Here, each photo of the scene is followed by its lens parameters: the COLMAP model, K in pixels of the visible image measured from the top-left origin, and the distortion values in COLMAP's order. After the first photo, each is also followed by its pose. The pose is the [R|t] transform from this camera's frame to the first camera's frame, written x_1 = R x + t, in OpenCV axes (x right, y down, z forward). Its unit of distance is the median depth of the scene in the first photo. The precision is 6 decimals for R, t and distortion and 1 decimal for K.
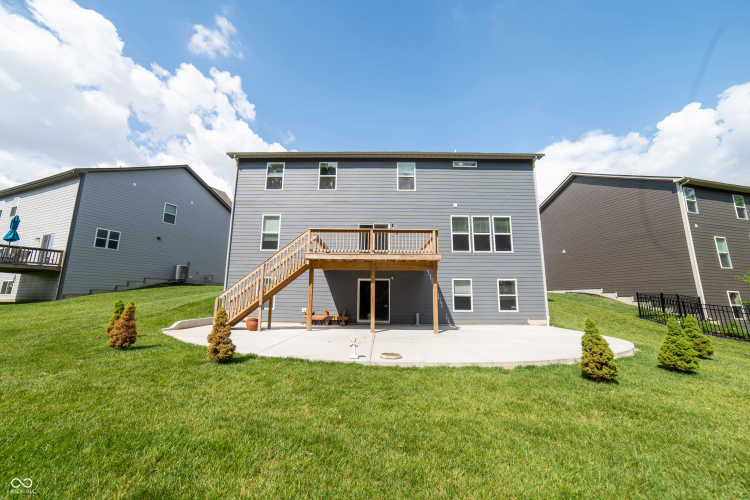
lens RADIAL K [[297.6, 0, 375.0], [0, 297.6, 250.0], [0, 0, 1]] dist [-0.011343, 0.000354]
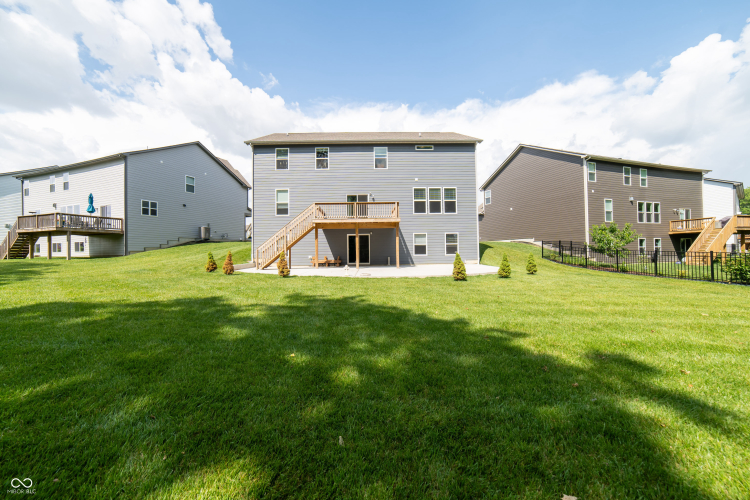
lens RADIAL K [[297.6, 0, 375.0], [0, 297.6, 250.0], [0, 0, 1]] dist [-0.011343, 0.000354]
pose [[0.999144, -0.023306, 0.034186, 0.024162], [0.017817, 0.988083, 0.152886, -0.043256], [-0.037342, -0.152146, 0.987652, -0.400924]]
